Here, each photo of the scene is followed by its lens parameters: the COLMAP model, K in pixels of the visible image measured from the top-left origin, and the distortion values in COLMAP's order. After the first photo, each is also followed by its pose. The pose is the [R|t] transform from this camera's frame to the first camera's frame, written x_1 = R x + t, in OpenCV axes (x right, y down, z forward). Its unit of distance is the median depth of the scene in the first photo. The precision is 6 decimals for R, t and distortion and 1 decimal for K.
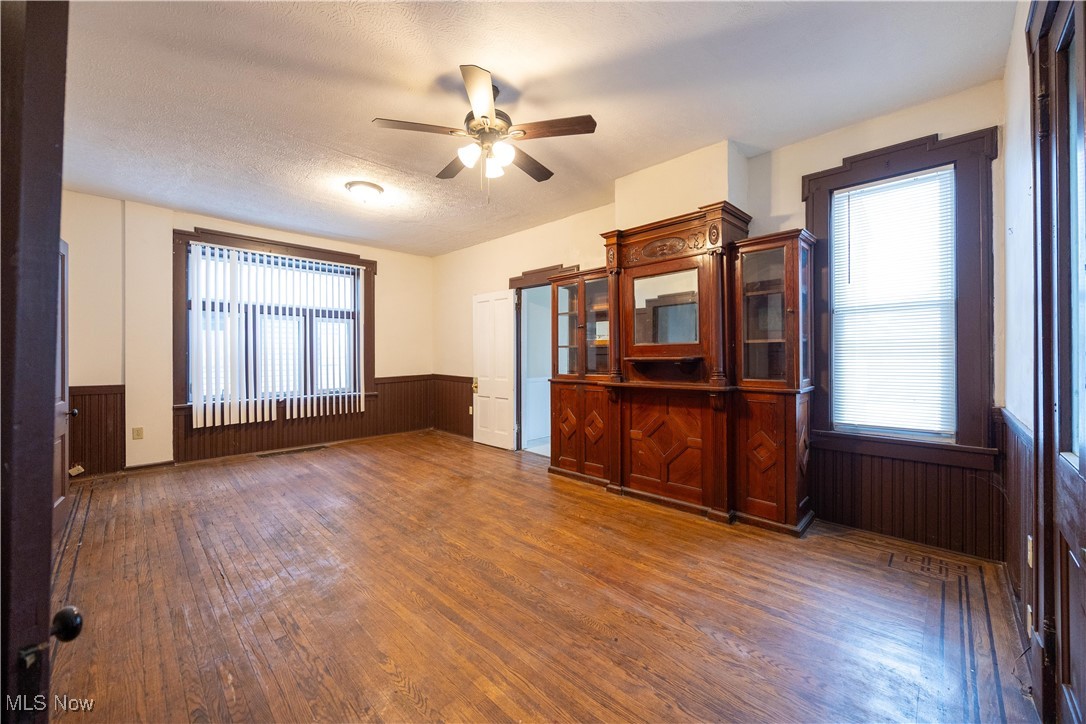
lens RADIAL K [[411.2, 0, 543.3], [0, 411.2, 359.6], [0, 0, 1]] dist [-0.007707, 0.001263]
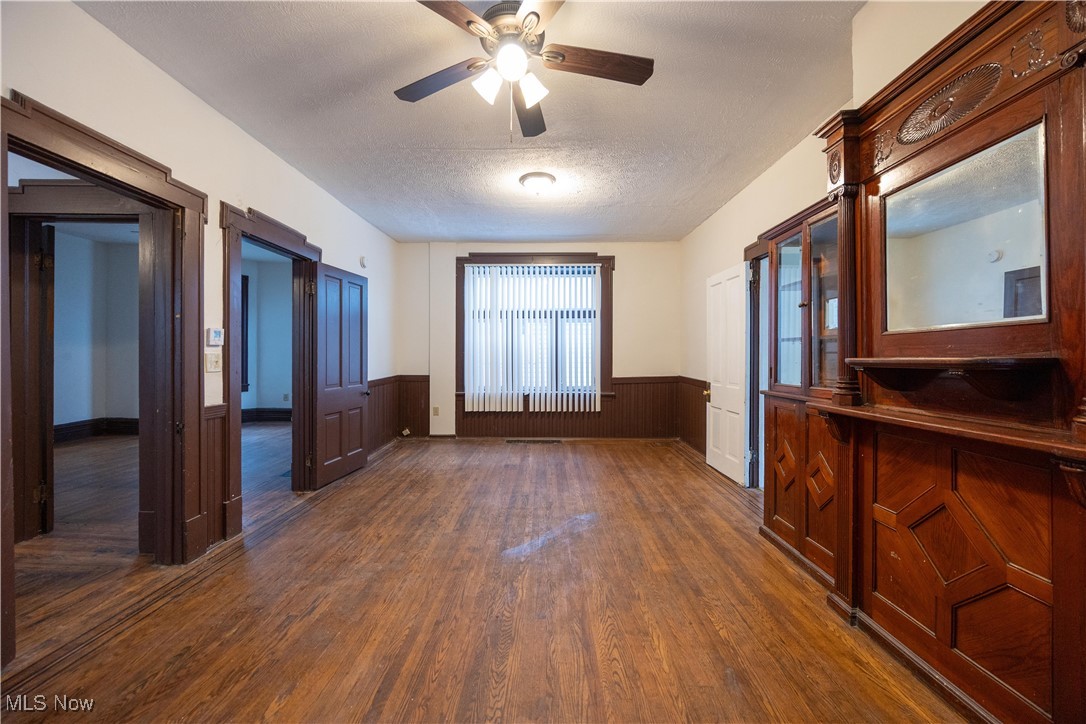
lens RADIAL K [[411.2, 0, 550.9], [0, 411.2, 359.5], [0, 0, 1]] dist [-0.007707, 0.001263]
pose [[0.690242, 0.009205, -0.723520, 0.251818], [-0.007929, 0.999955, 0.005158, -0.002021], [0.723535, 0.002177, 0.690284, 0.314344]]
